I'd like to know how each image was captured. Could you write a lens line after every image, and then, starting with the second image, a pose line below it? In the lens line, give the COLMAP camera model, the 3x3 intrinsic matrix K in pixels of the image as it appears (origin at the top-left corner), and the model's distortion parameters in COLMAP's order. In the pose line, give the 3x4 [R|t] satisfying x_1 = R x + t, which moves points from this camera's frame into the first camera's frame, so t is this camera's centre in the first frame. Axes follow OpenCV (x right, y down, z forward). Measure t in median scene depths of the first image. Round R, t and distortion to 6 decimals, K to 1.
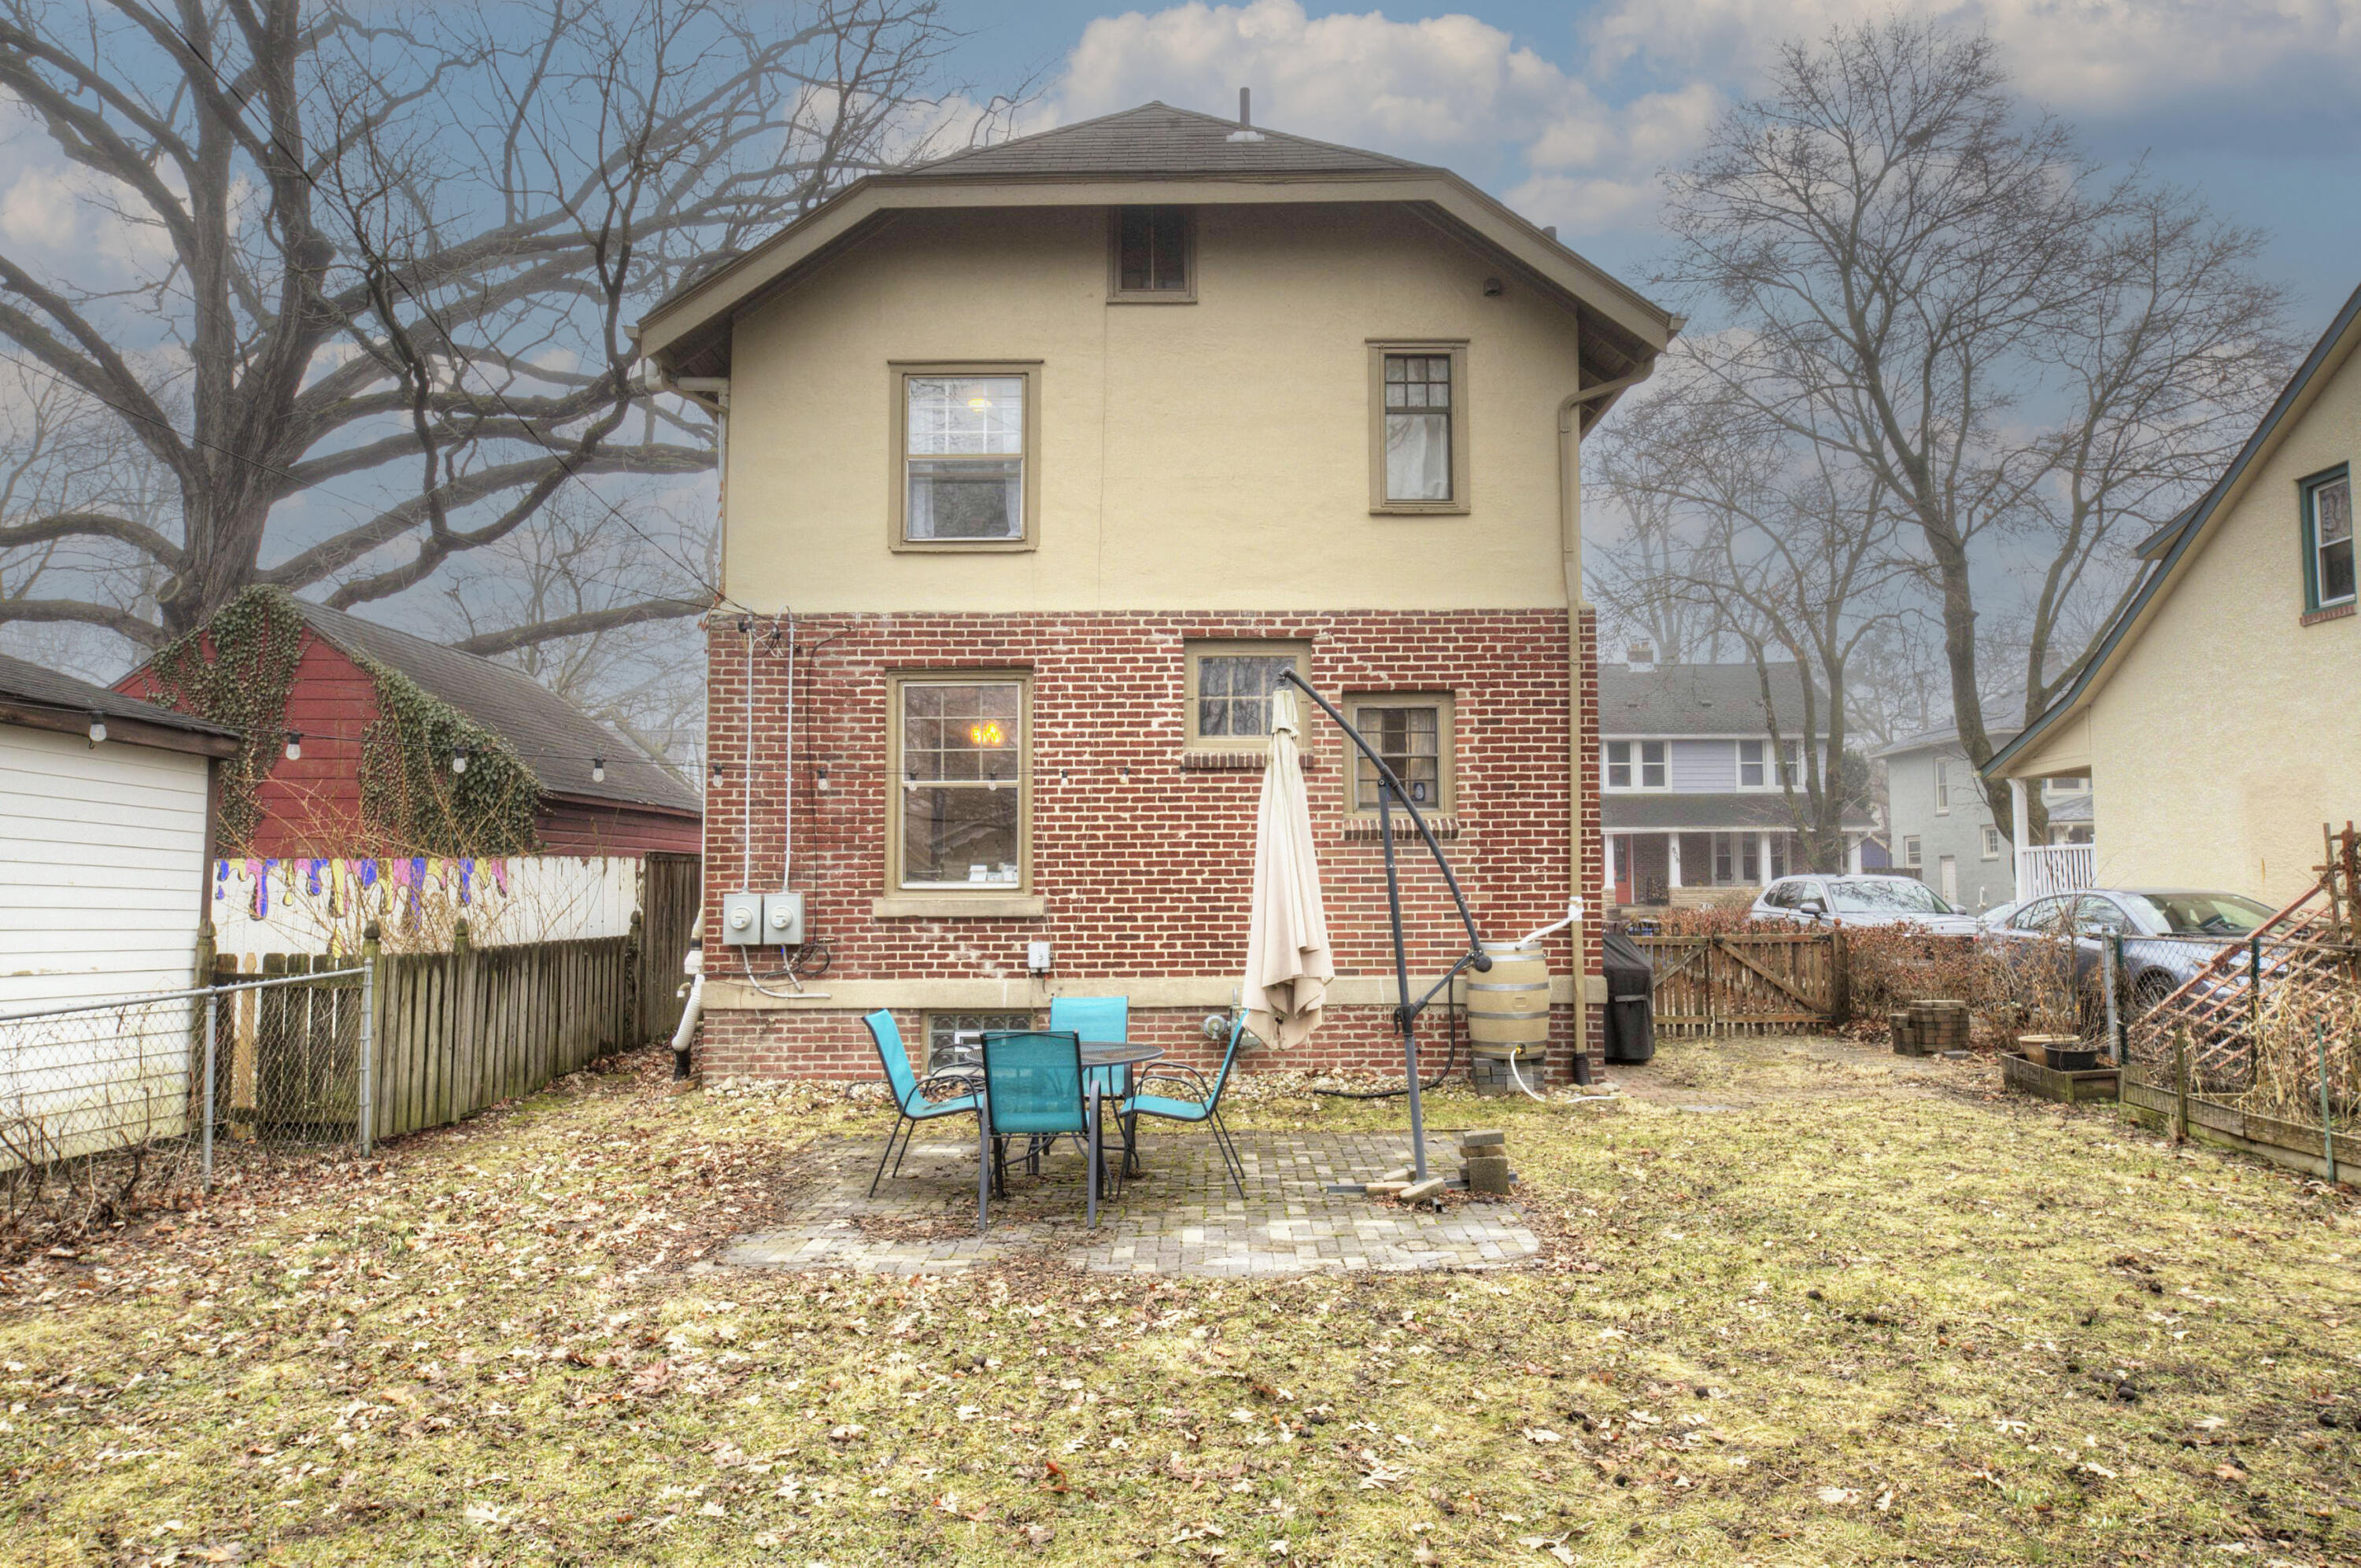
lens RADIAL K [[1521.3, 0, 1175.9], [0, 1521.3, 781.7], [0, 0, 1]] dist [0.008533, 0.010770]
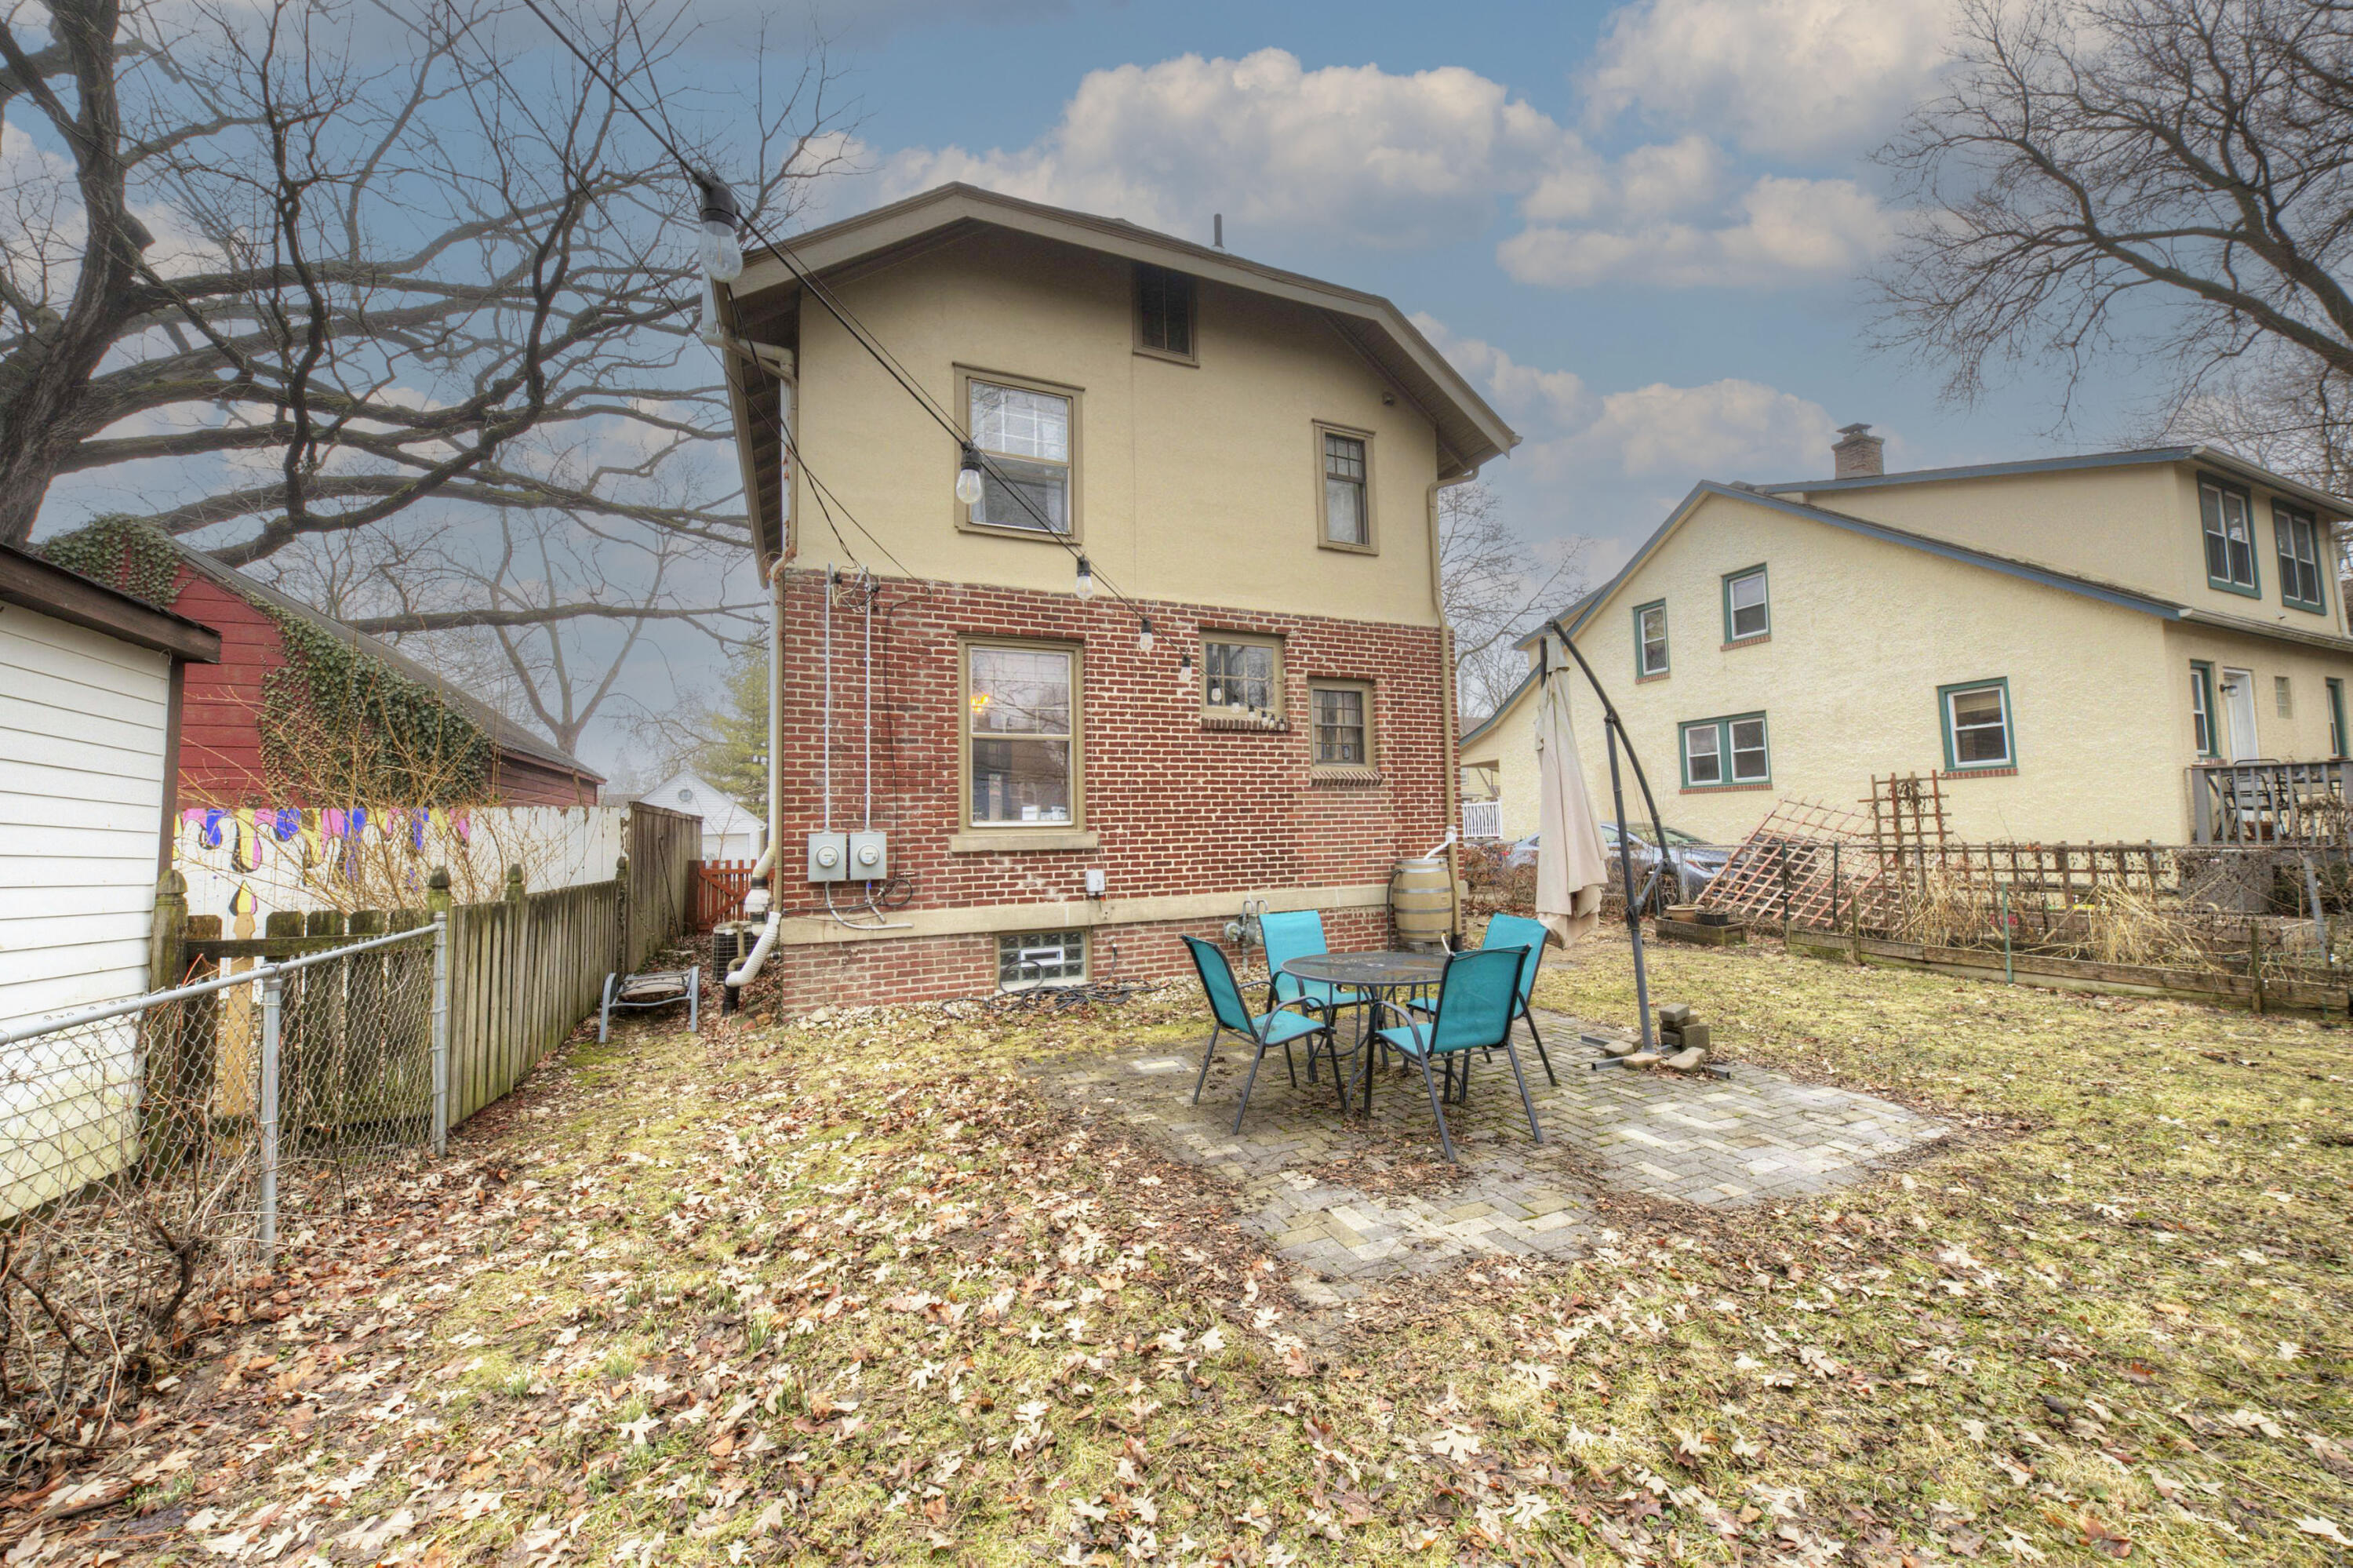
lens RADIAL K [[861.4, 0, 1179.9], [0, 861.4, 785.7], [0, 0, 1]] dist [0.002790, -0.000410]
pose [[0.912628, 0.007402, 0.408723, -0.300201], [-0.009617, 0.999948, 0.003365, 0.035674], [-0.408677, -0.007002, 0.912652, 0.349273]]
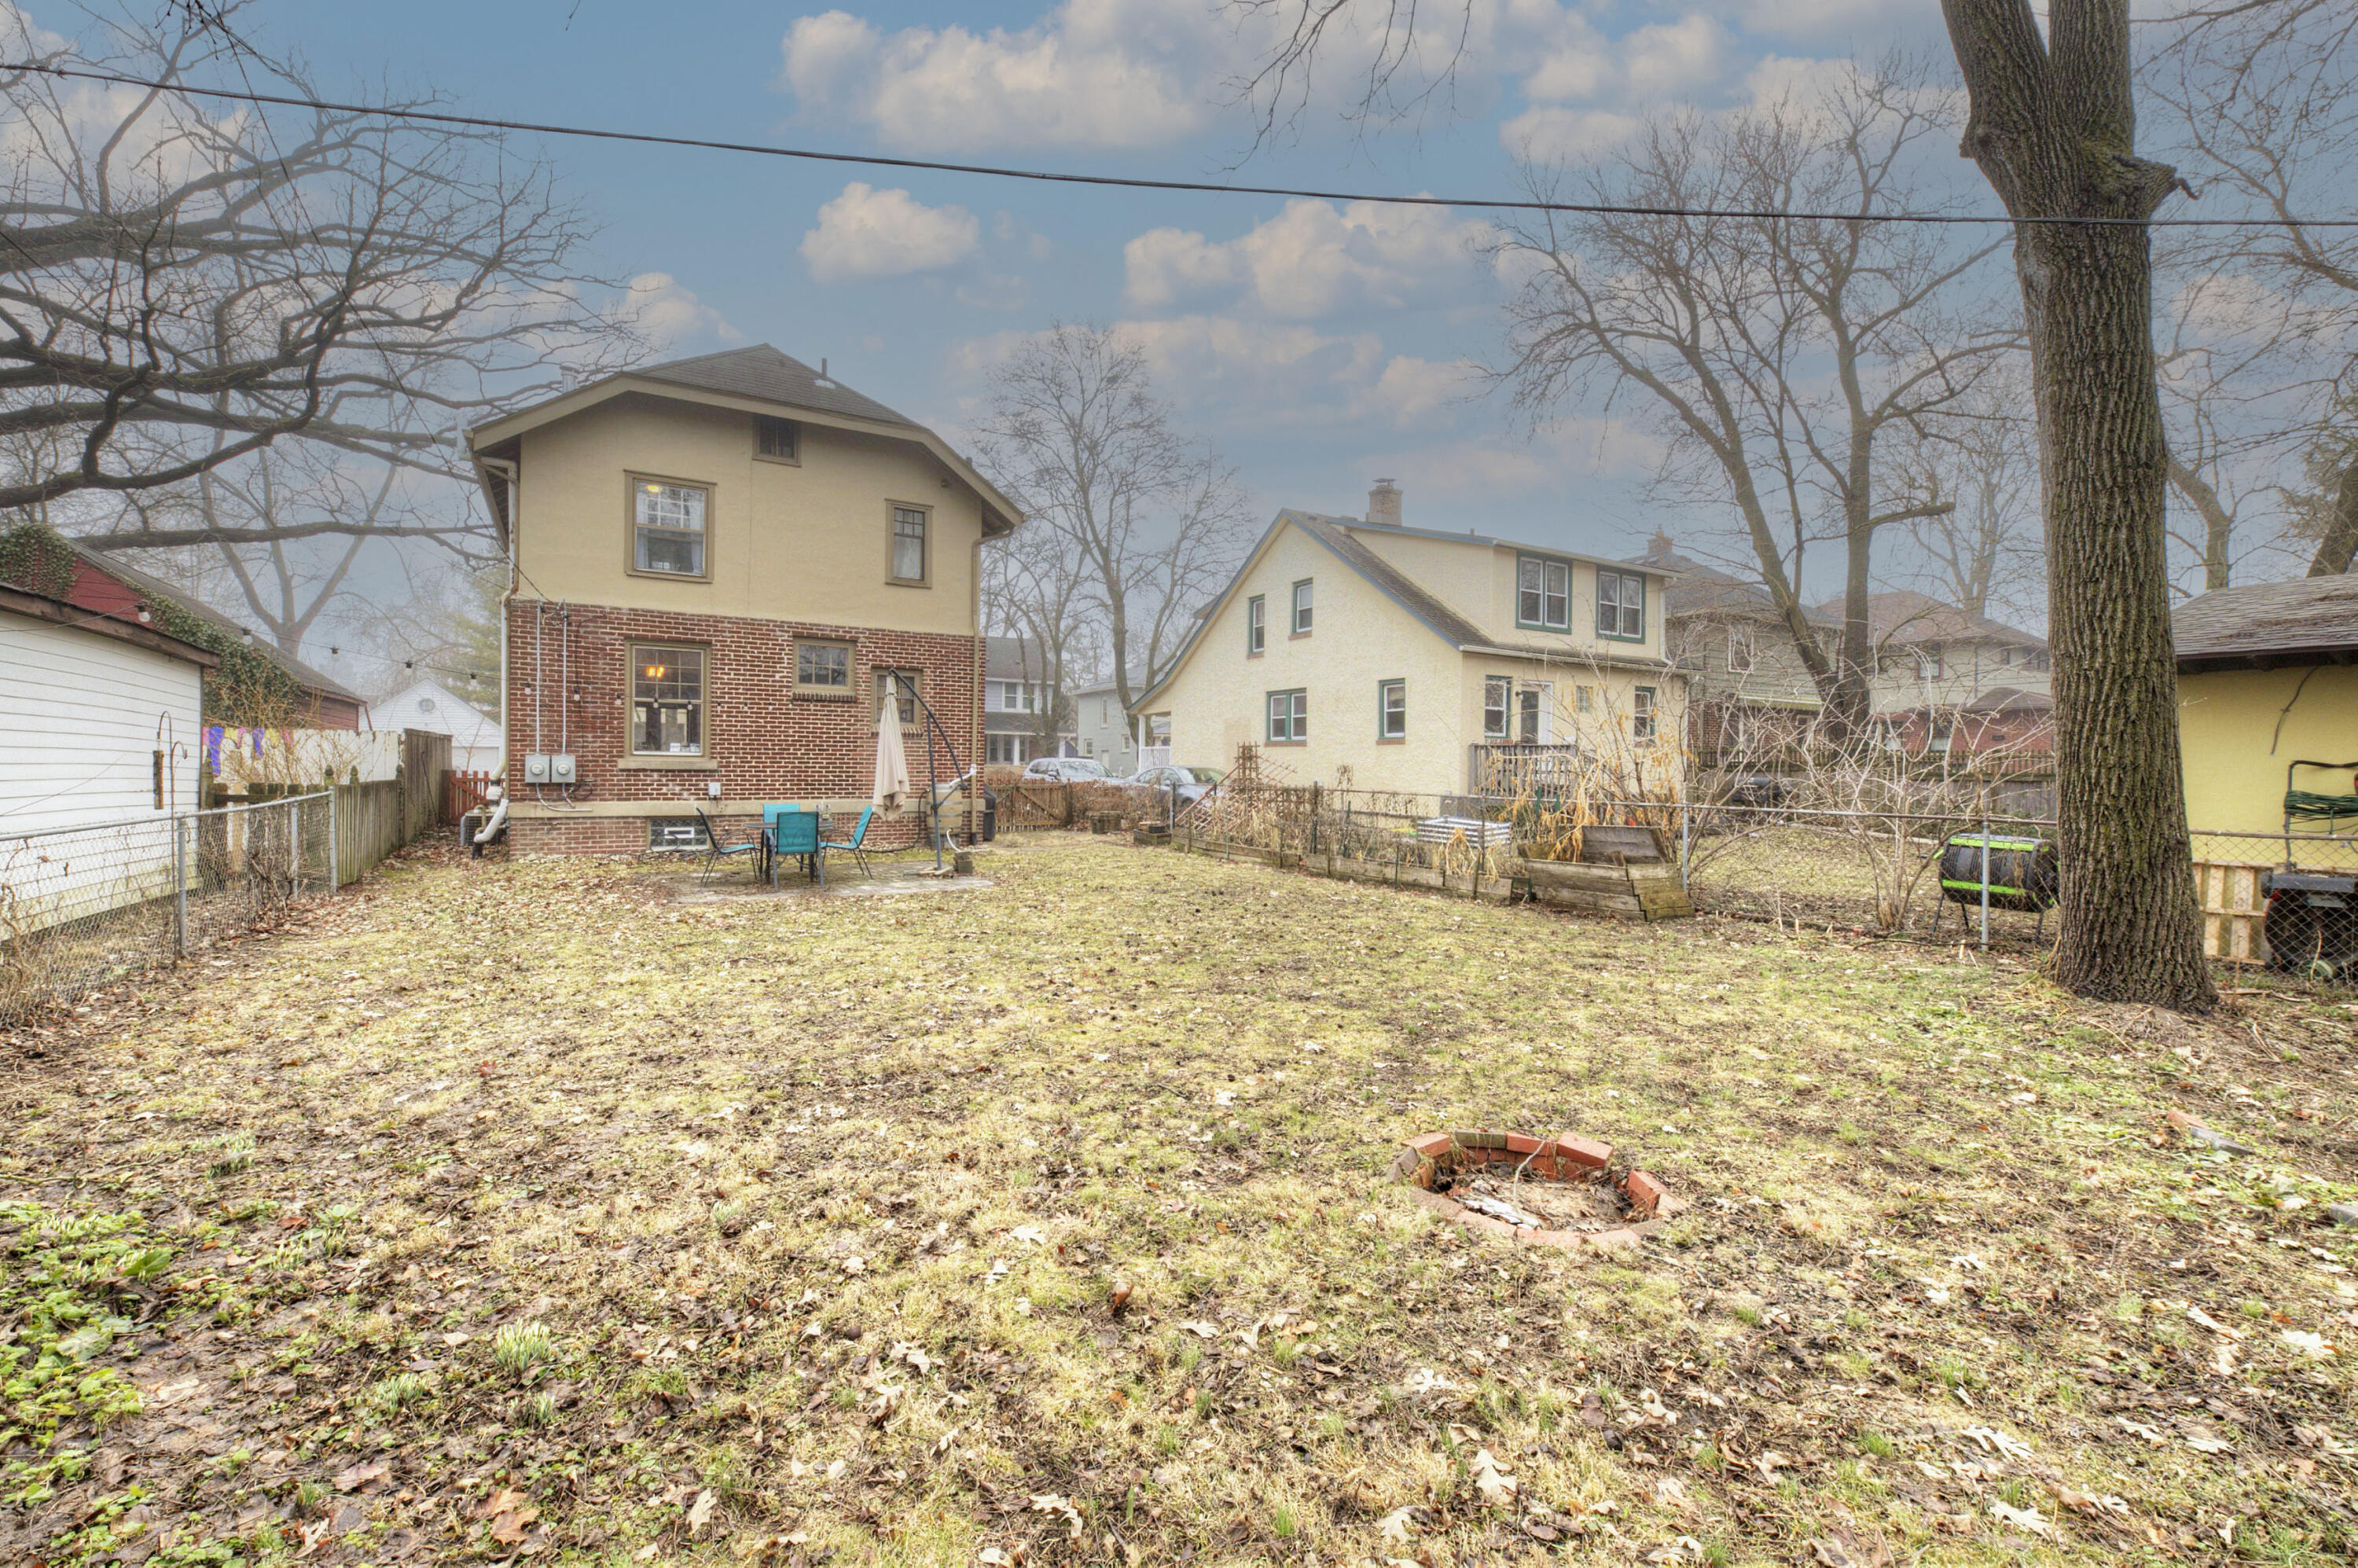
lens RADIAL K [[1000.4, 0, 1190.6], [0, 1000.4, 779.8], [0, 0, 1]] dist [0.001602, 0.000253]
pose [[0.848230, 0.008459, 0.529561, -0.250633], [-0.052728, 0.996254, 0.068545, -0.020835], [-0.526997, -0.086065, 0.845498, -0.432421]]
